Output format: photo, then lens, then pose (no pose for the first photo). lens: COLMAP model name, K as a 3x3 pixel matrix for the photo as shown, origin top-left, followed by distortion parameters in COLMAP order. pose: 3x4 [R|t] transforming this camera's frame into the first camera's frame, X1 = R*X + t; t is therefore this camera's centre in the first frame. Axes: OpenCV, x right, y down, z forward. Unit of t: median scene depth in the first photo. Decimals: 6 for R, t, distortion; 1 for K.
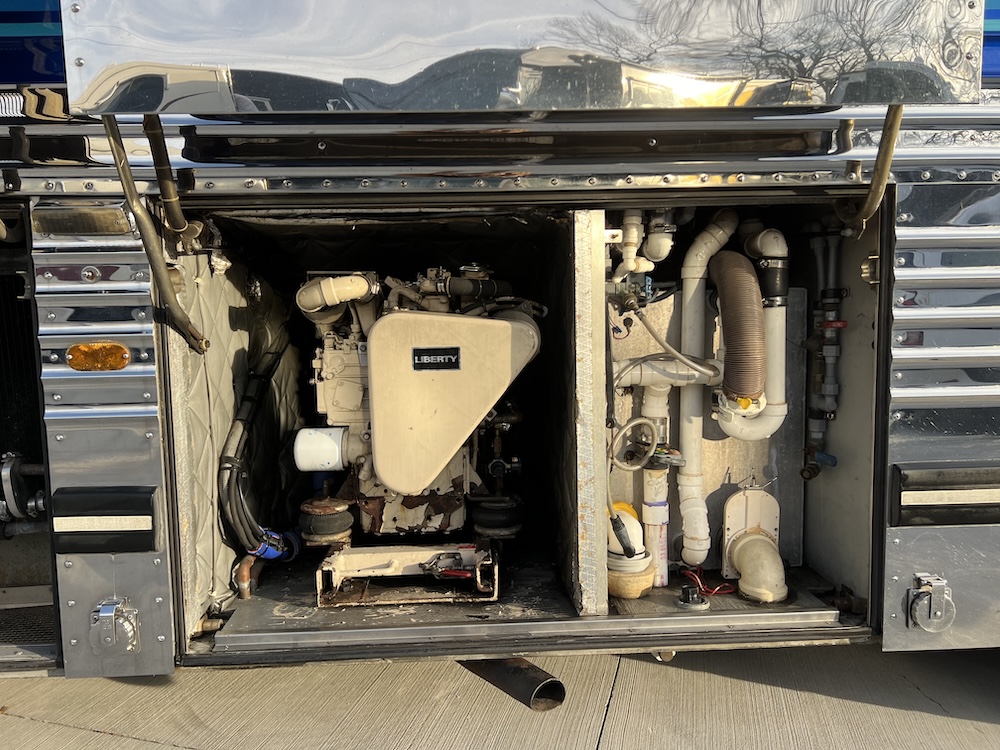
lens RADIAL K [[760.3, 0, 502.3], [0, 760.3, 378.5], [0, 0, 1]] dist [0.055187, -0.066402]
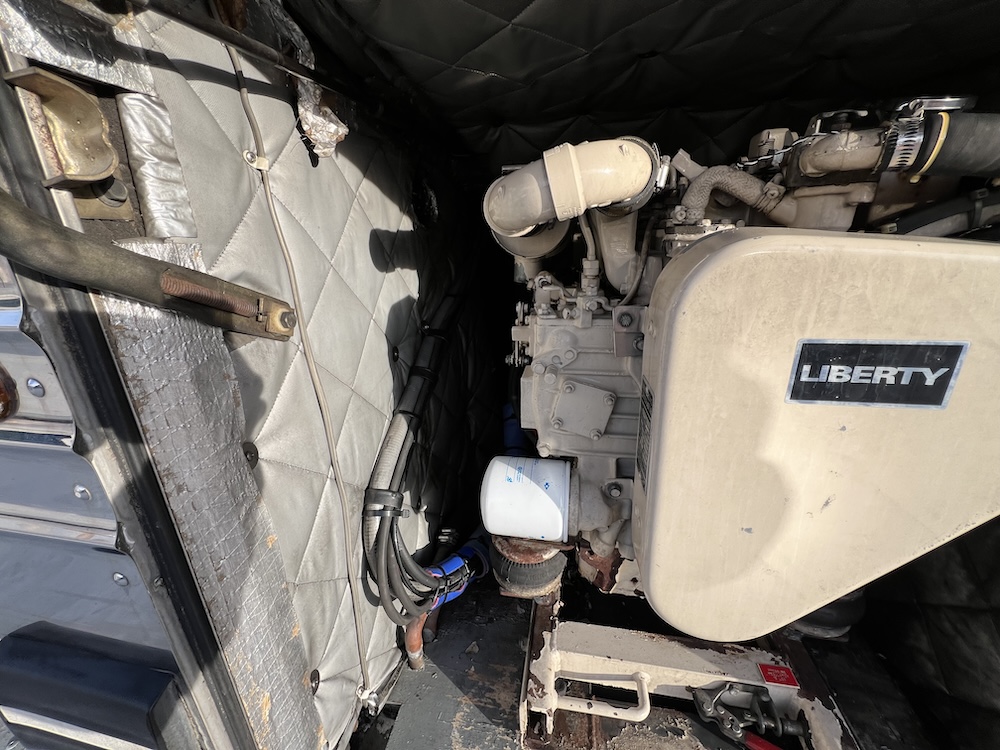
lens RADIAL K [[397.8, 0, 495.8], [0, 397.8, 378.9], [0, 0, 1]] dist [0.000717, -0.000027]
pose [[0.970685, 0.065273, -0.231322, -0.198764], [-0.003751, 0.966416, 0.256955, -0.065606], [0.240325, -0.248555, 0.938331, 0.744735]]
